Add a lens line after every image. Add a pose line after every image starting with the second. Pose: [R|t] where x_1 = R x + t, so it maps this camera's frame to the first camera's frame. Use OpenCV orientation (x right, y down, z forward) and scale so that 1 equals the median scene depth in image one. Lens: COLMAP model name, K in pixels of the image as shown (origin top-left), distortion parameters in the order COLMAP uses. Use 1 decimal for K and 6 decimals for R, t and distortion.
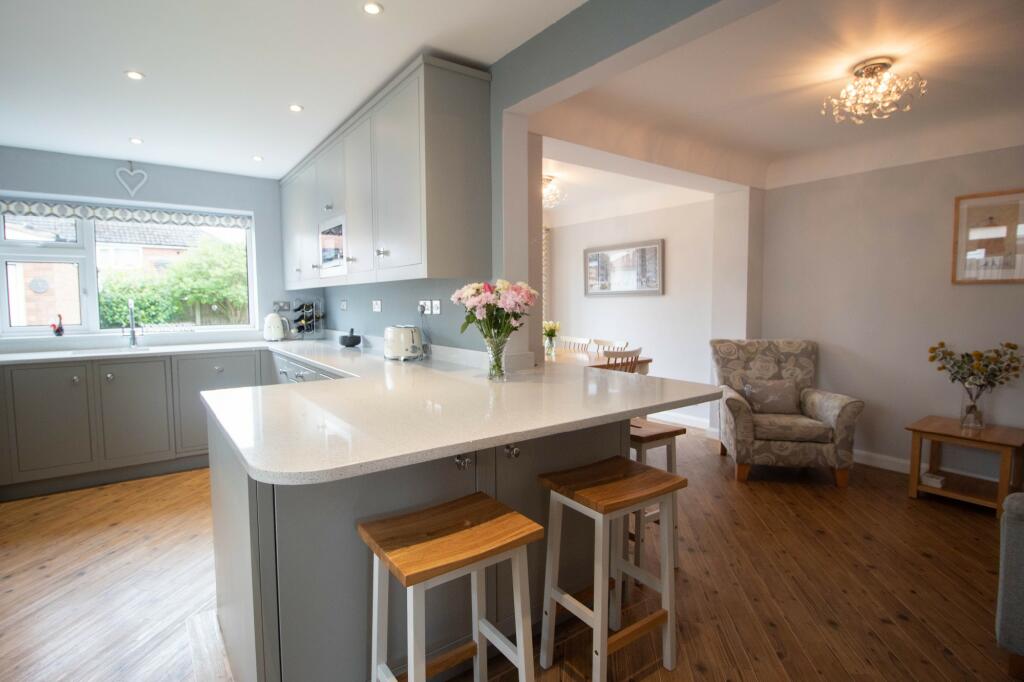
lens RADIAL K [[479.4, 0, 507.7], [0, 479.4, 332.7], [0, 0, 1]] dist [0.016410, -0.017434]
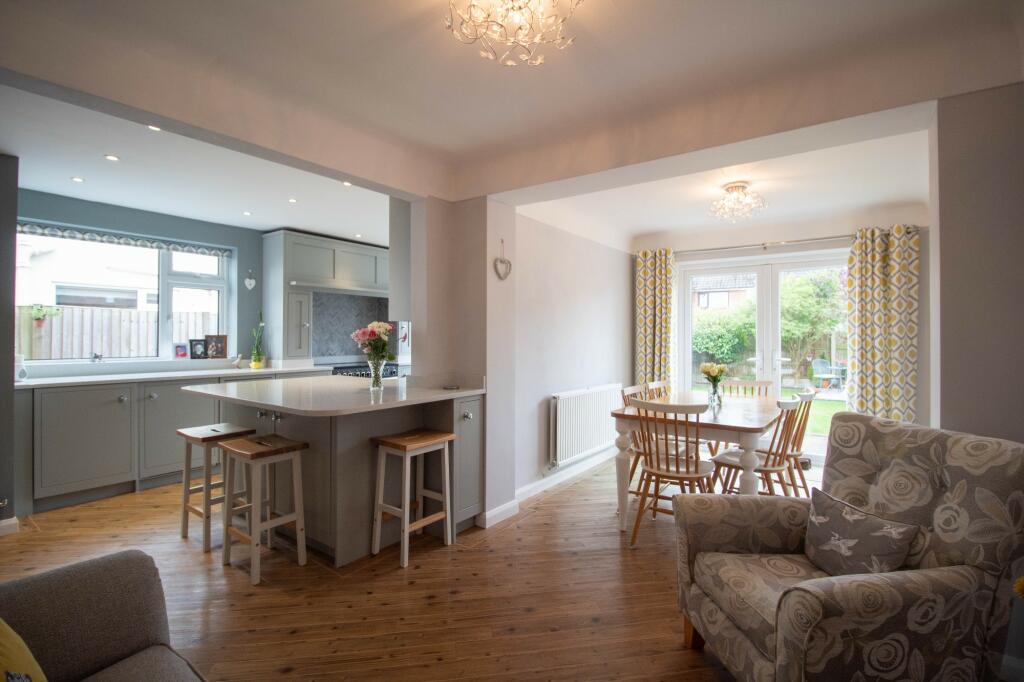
lens RADIAL K [[464.8, 0, 512.0], [0, 464.8, 341.0], [0, 0, 1]] dist [-0.000879, -0.015903]
pose [[0.321677, 0.018233, -0.946674, 0.813804], [-0.067039, 0.997744, -0.003563, -0.039798], [0.944473, 0.064610, 0.322174, 0.496375]]
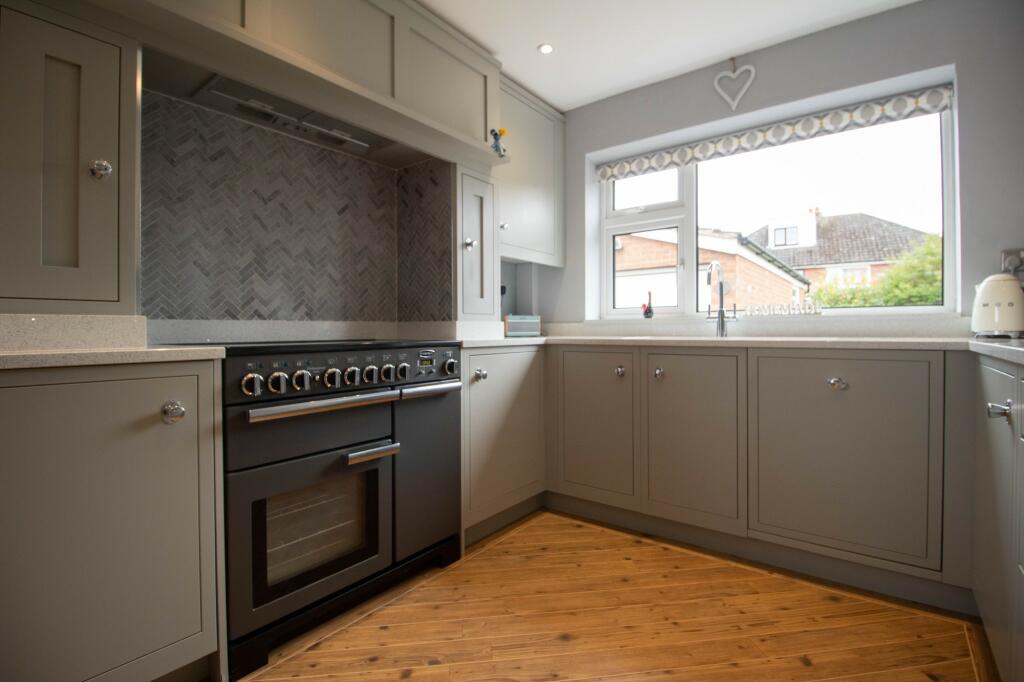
lens RADIAL K [[479.4, 0, 507.7], [0, 479.4, 332.7], [0, 0, 1]] dist [0.016410, -0.017434]
pose [[0.265492, 0.005965, -0.964095, -0.225138], [-0.052649, 0.998578, -0.008320, 0.046682], [0.962674, 0.052967, 0.265429, 0.548619]]
